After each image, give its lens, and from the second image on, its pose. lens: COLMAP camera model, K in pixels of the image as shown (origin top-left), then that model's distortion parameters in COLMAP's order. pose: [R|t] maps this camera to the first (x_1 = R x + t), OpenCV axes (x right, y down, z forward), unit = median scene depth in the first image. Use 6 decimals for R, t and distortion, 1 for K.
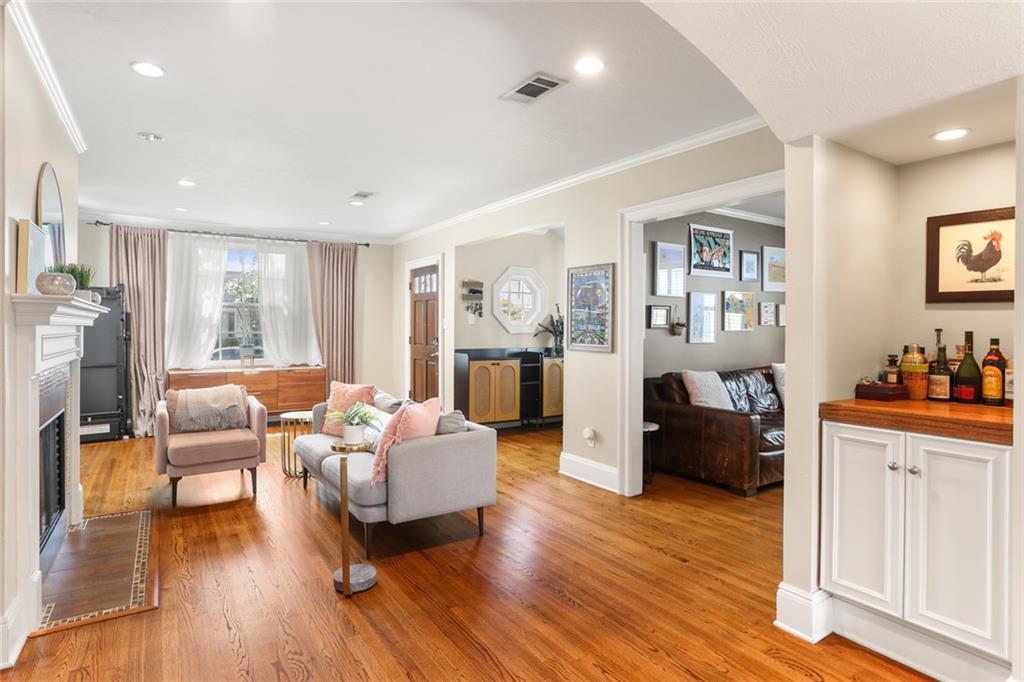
lens RADIAL K [[548.6, 0, 511.8], [0, 548.6, 329.8], [0, 0, 1]] dist [-0.038295, 0.000099]
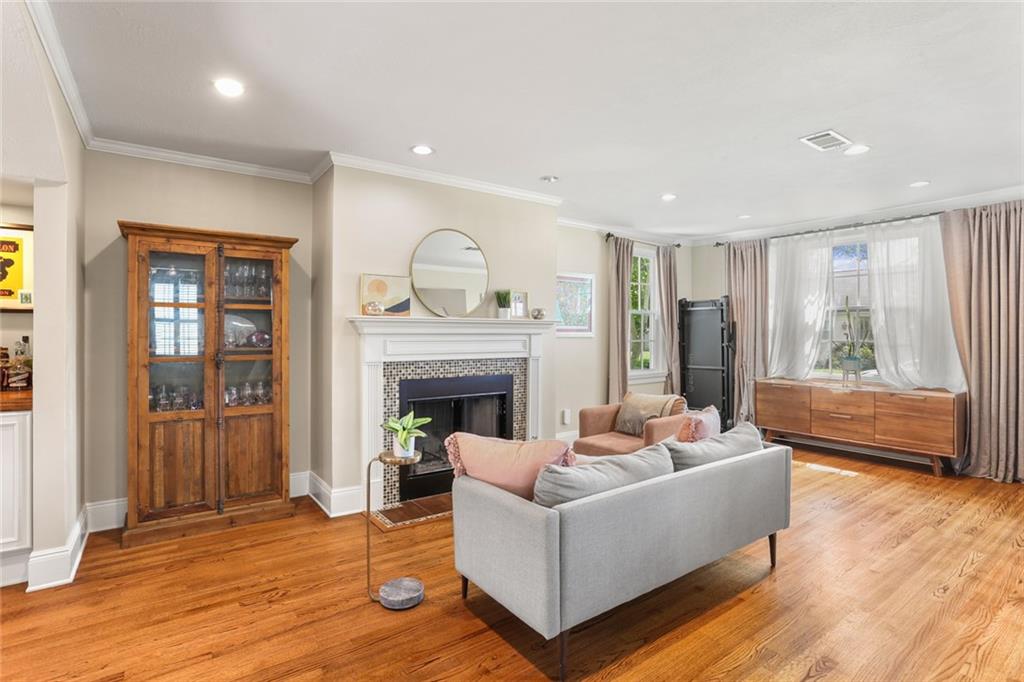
lens RADIAL K [[501.7, 0, 508.8], [0, 501.7, 331.3], [0, 0, 1]] dist [-0.048239, 0.023612]
pose [[0.045508, -0.003785, -0.998957, 0.287526], [-0.006754, 0.999969, -0.004097, -0.005580], [0.998941, 0.006933, 0.045481, 0.538948]]
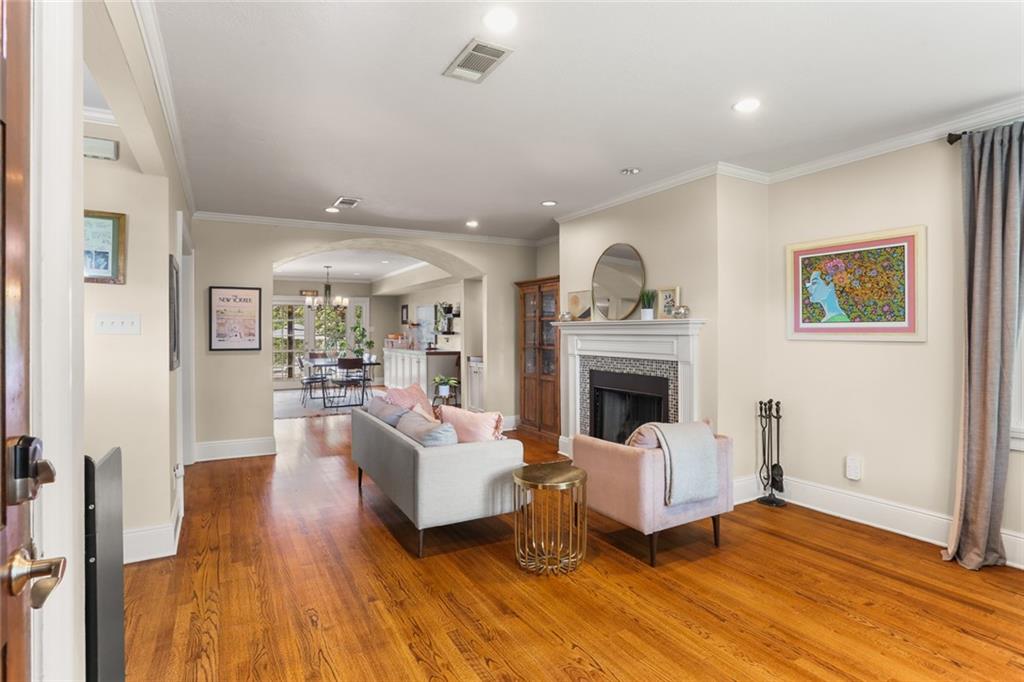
lens RADIAL K [[519.8, 0, 511.6], [0, 519.8, 324.0], [0, 0, 1]] dist [-0.027184, -0.000049]
pose [[-0.997749, 0.002442, 0.067011, -0.302692], [0.001806, 0.999953, -0.009552, -0.013555], [-0.067031, -0.009409, -0.997707, 1.330148]]
